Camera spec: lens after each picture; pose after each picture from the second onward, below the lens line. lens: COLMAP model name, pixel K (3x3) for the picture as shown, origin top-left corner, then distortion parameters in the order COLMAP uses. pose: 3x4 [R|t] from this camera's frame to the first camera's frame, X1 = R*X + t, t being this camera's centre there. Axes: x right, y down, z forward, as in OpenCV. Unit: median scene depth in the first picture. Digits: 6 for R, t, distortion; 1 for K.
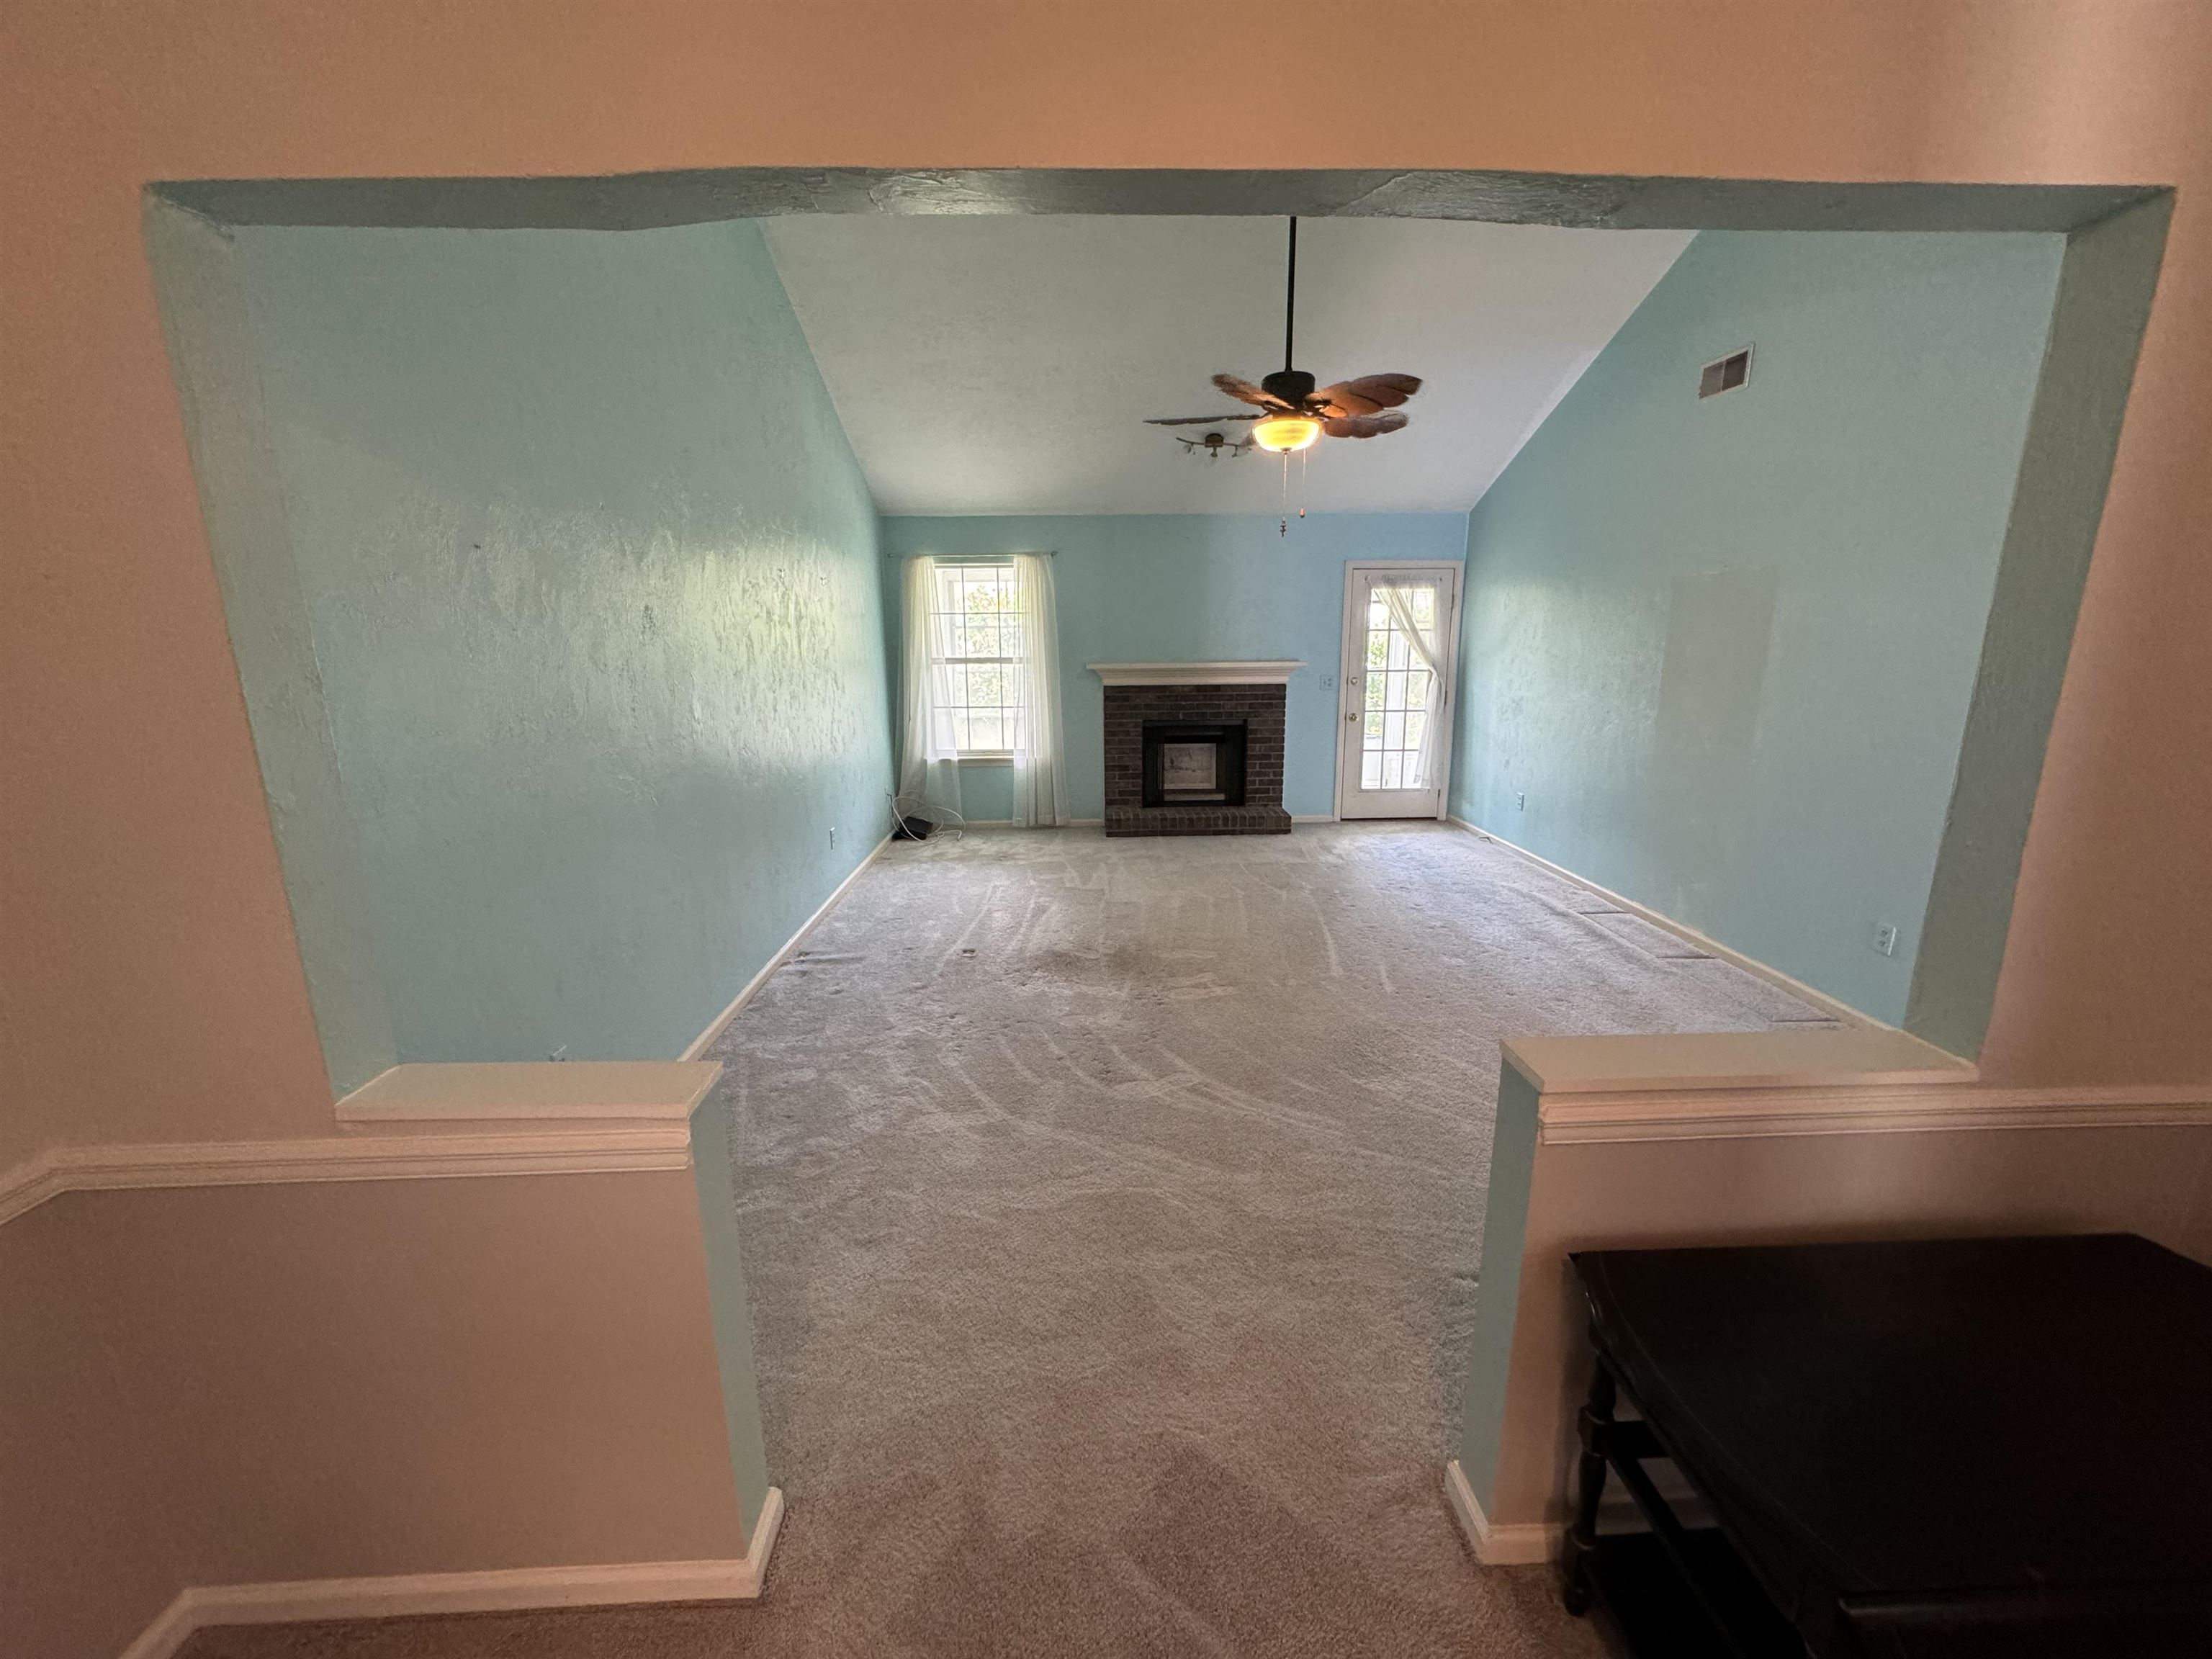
lens RADIAL K [[881.3, 0, 1106.0], [0, 881.3, 829.5], [0, 0, 1]] dist [-0.001828, 0.000033]
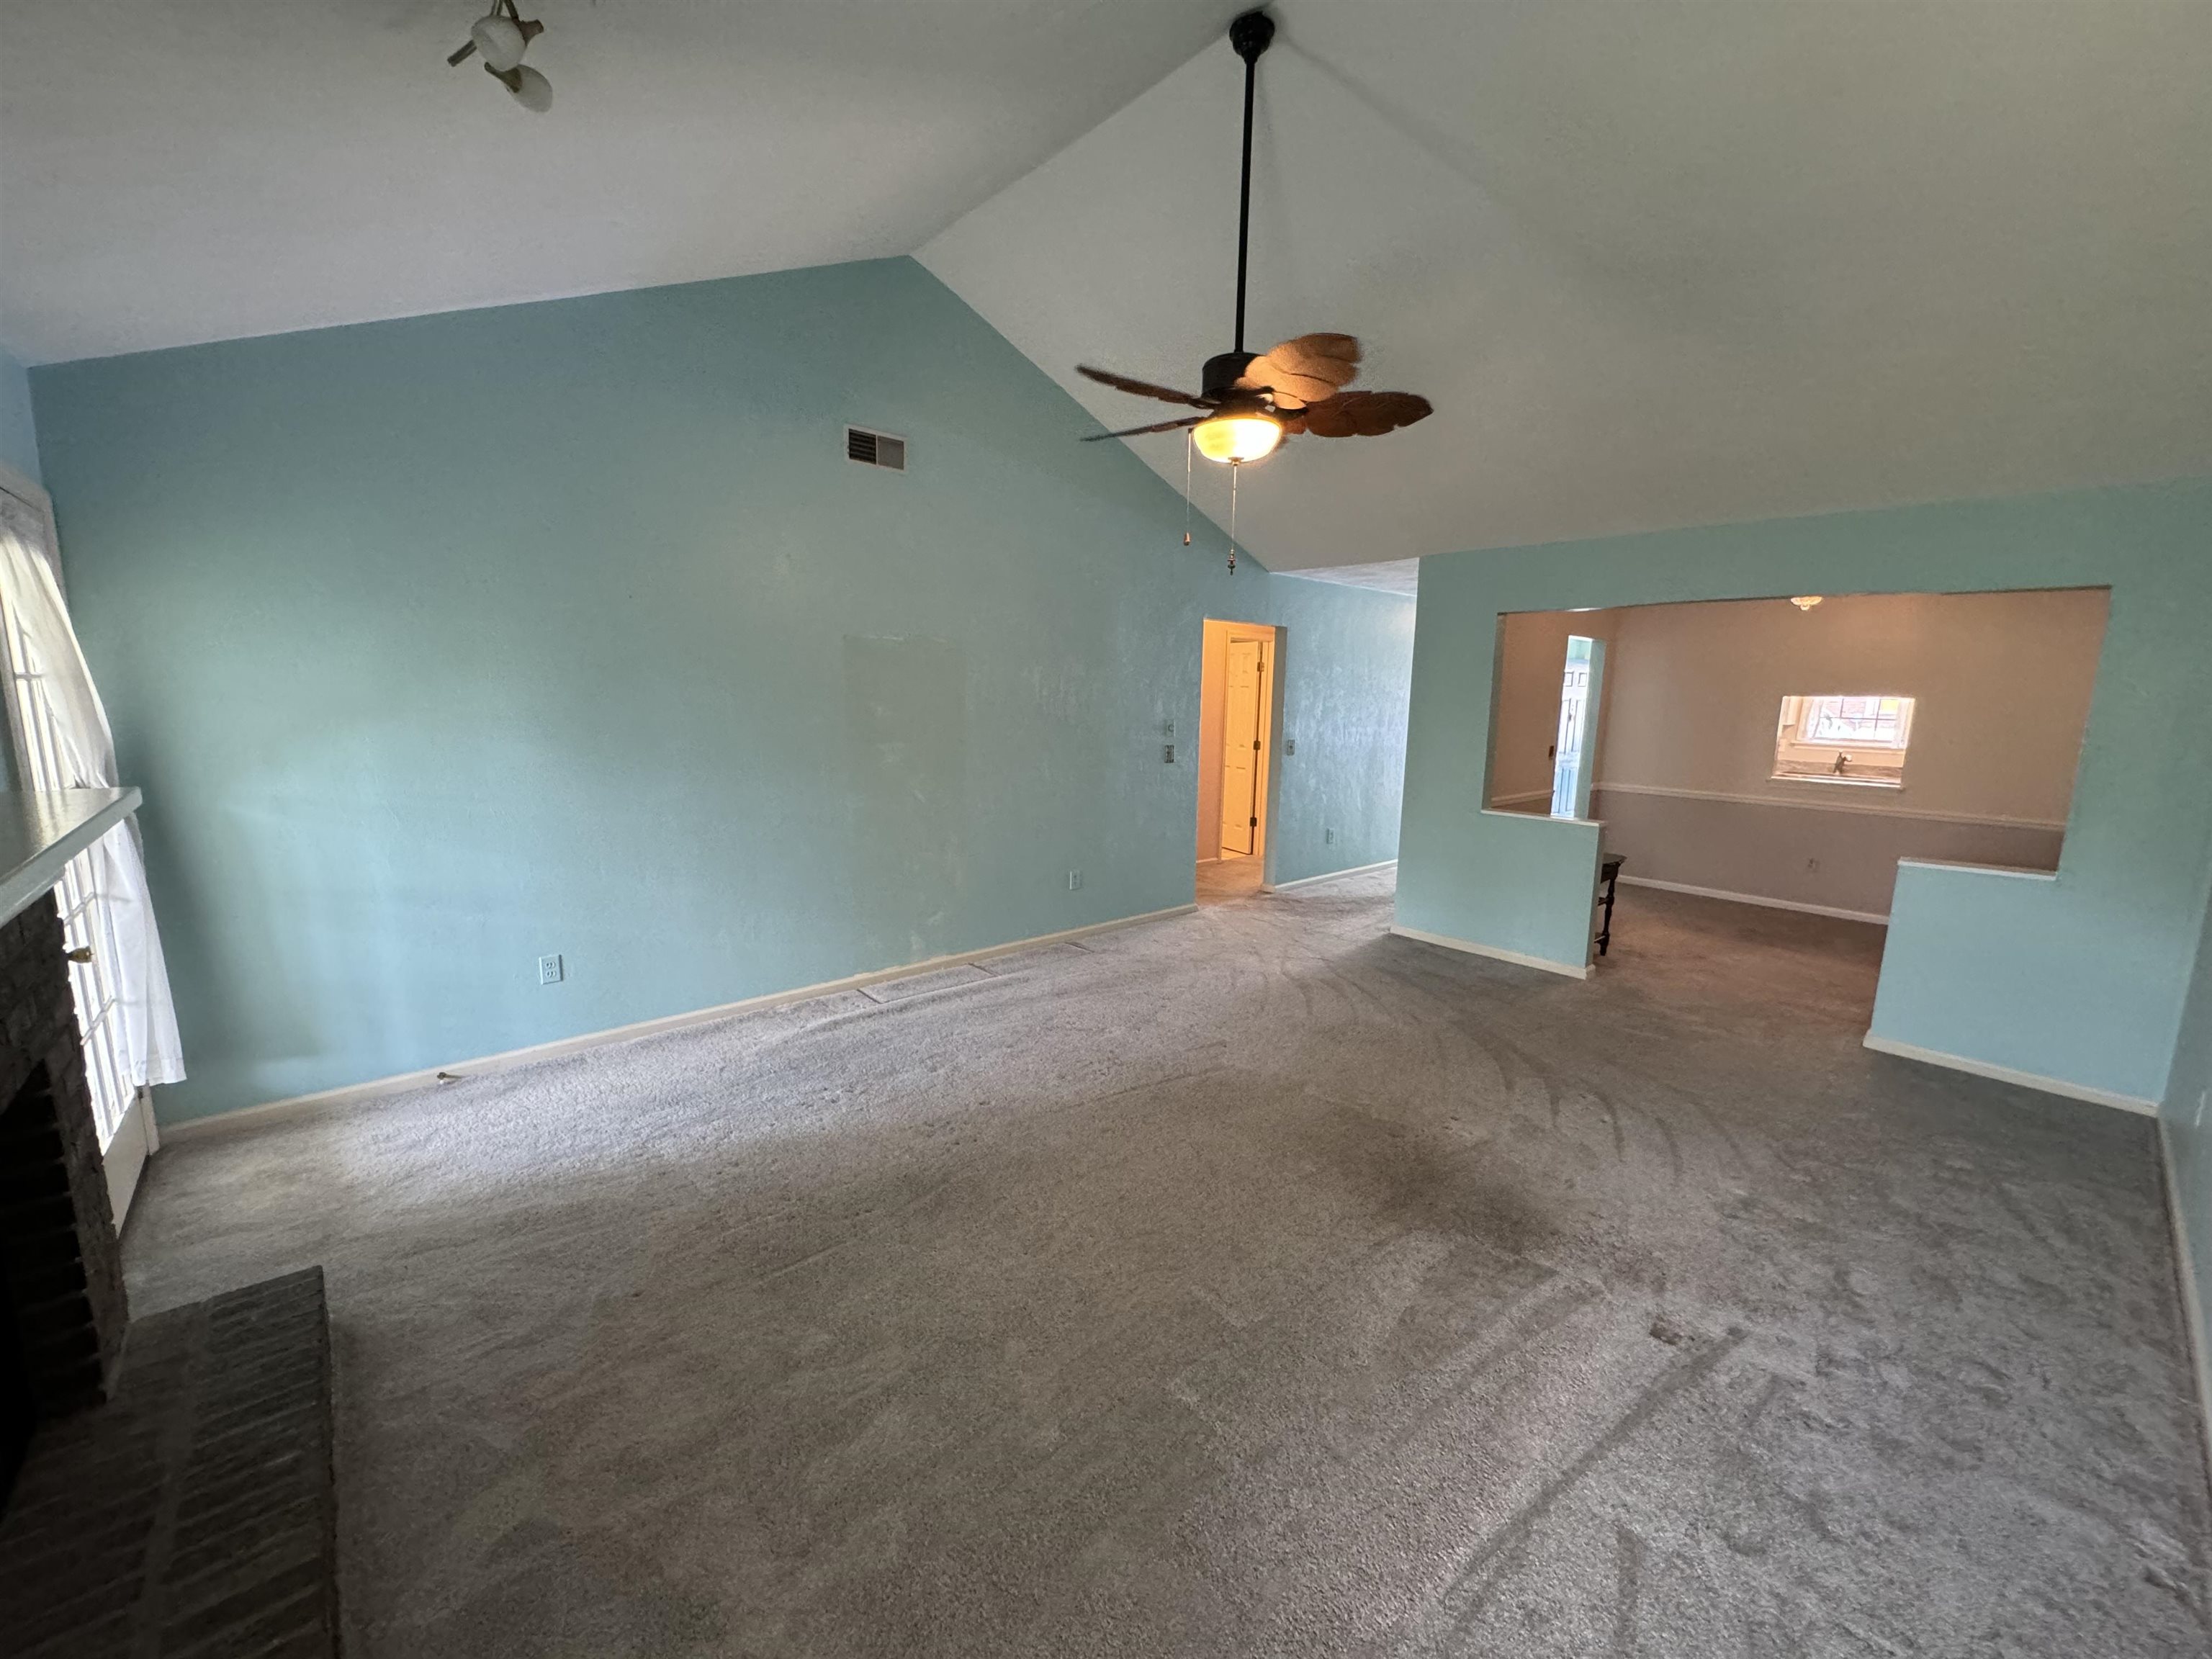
lens RADIAL K [[875.0, 0, 1103.7], [0, 875.0, 832.2], [0, 0, 1]] dist [-0.002070, -0.000265]
pose [[-0.636983, -0.130991, 0.759667, -0.184561], [0.153102, 0.944329, 0.291209, -0.209627], [-0.755521, 0.301802, -0.581466, 0.922649]]
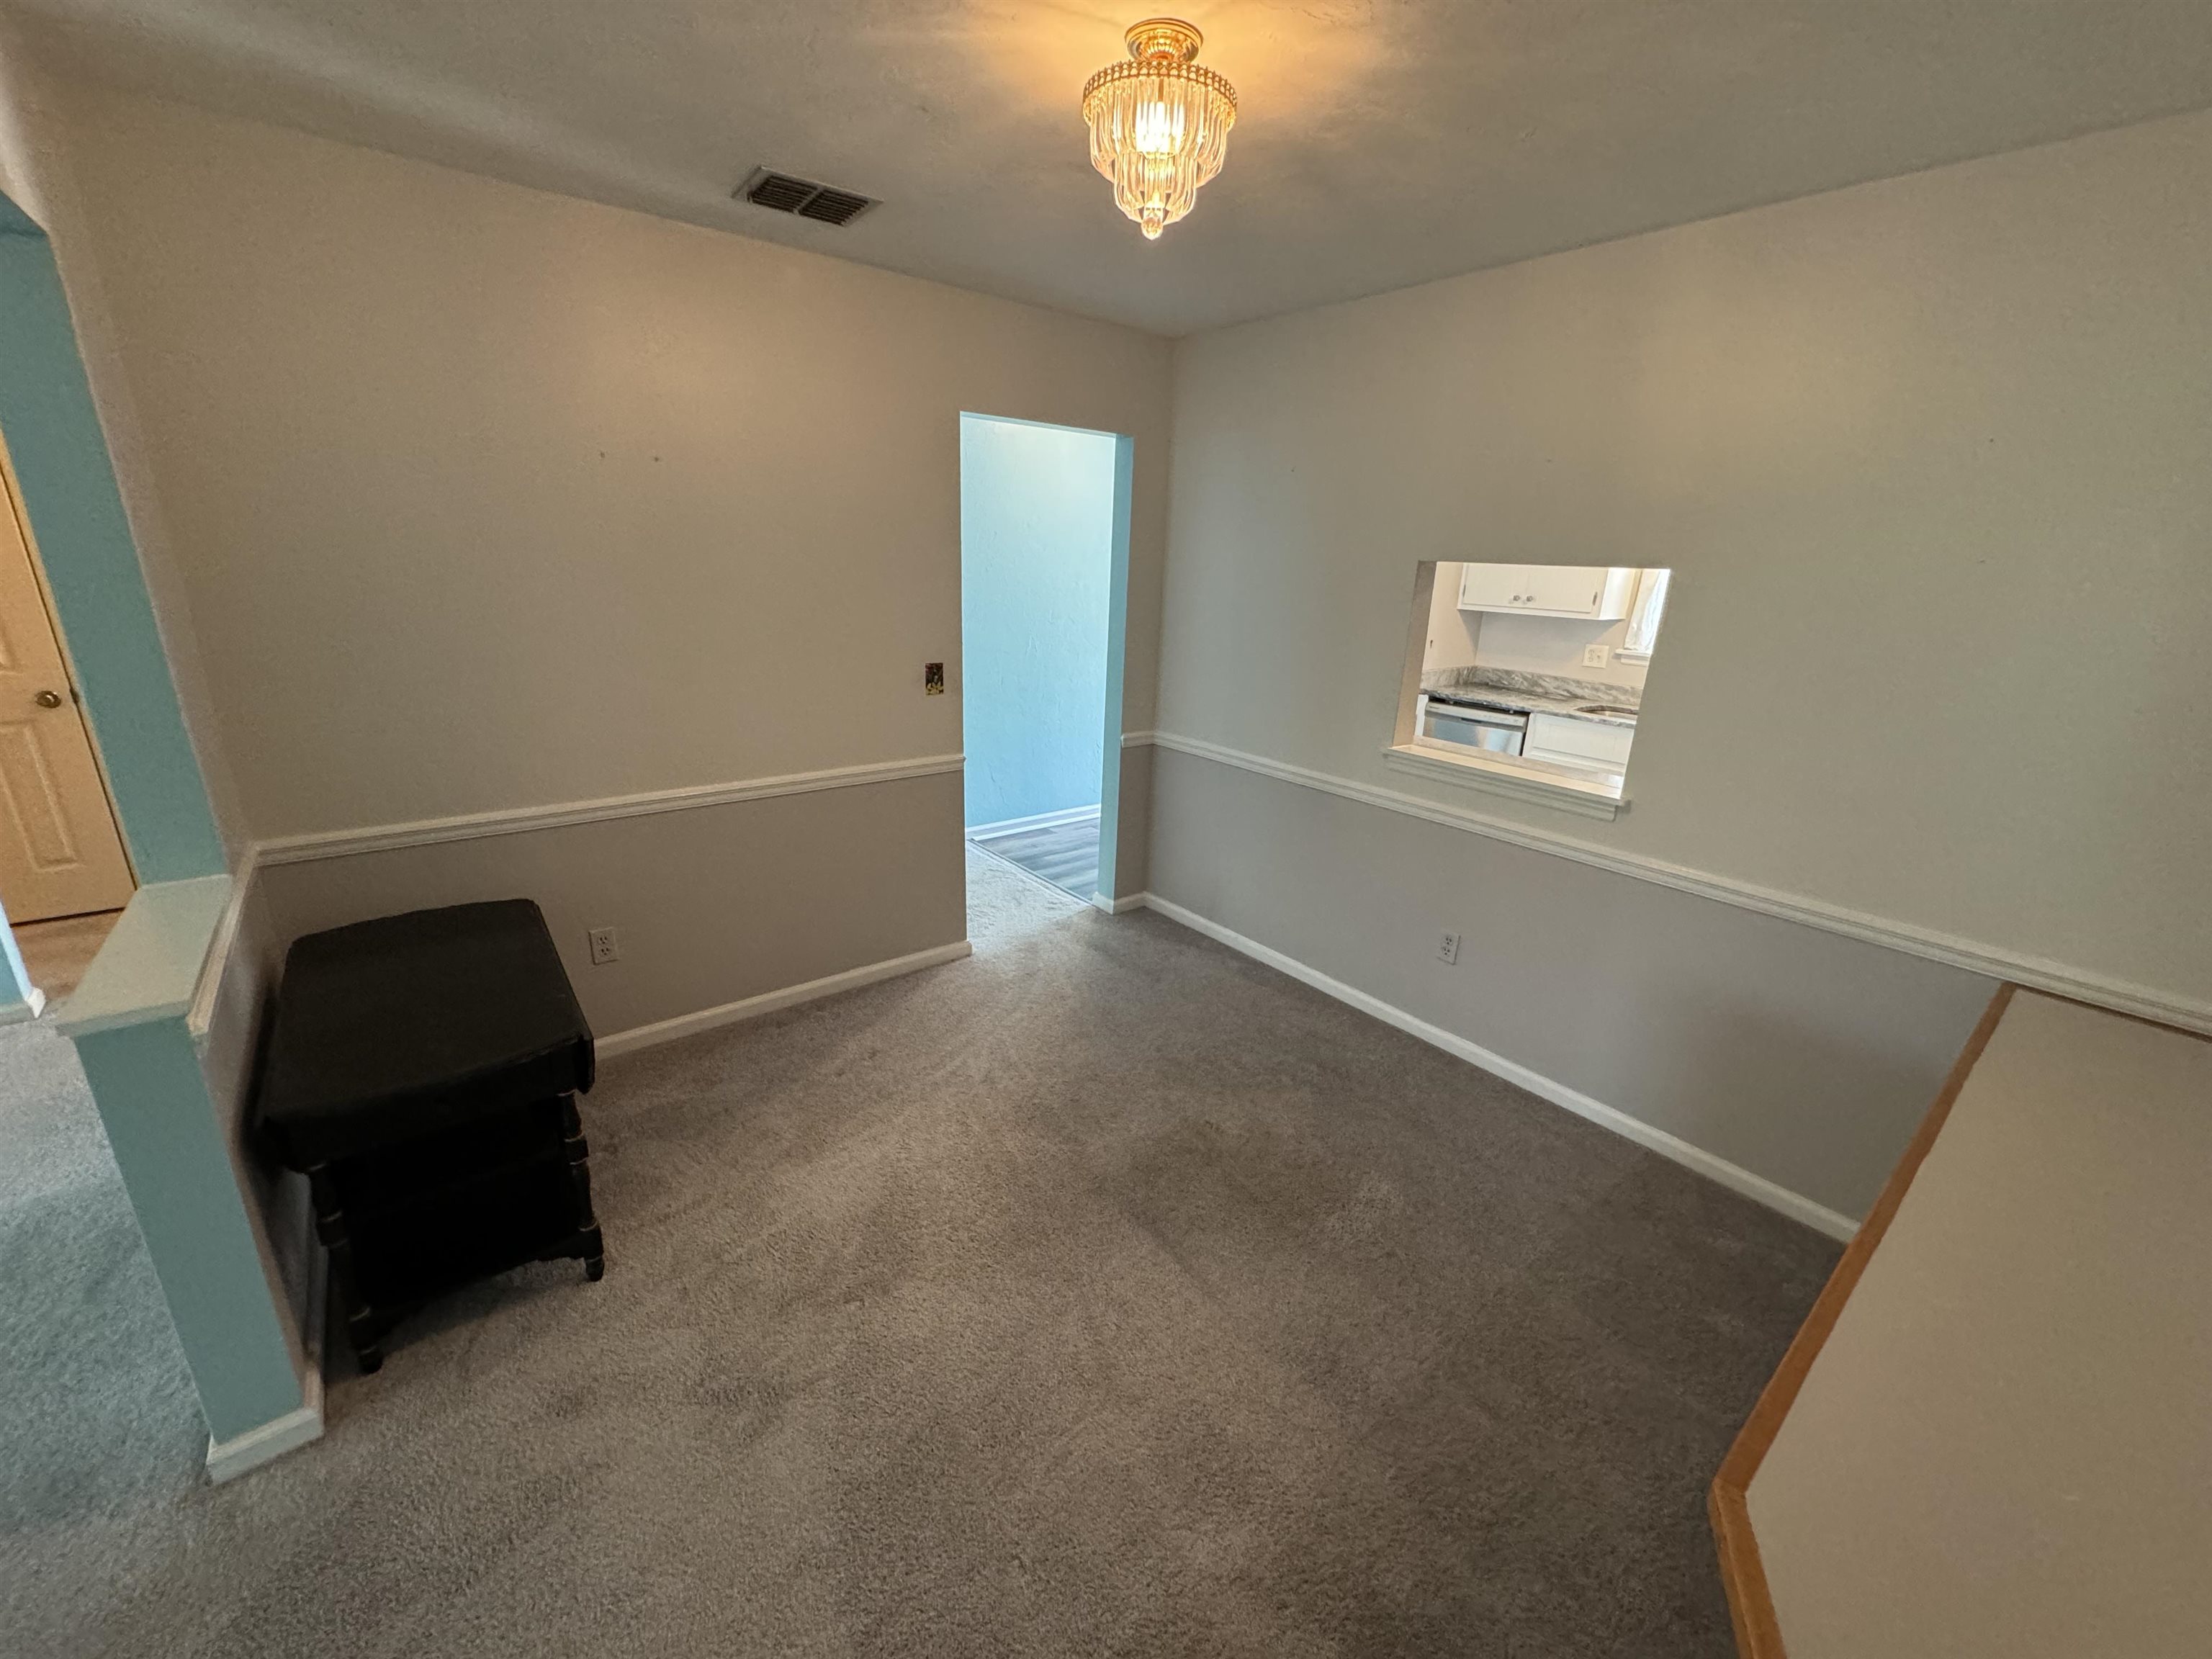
lens RADIAL K [[881.3, 0, 1106.0], [0, 881.3, 829.5], [0, 0, 1]] dist [-0.001828, 0.000033]
pose [[-0.600442, -0.253225, 0.758516, -0.174055], [0.142828, 0.899326, 0.413296, -0.034024], [-0.786810, 0.356498, -0.503825, 0.113389]]
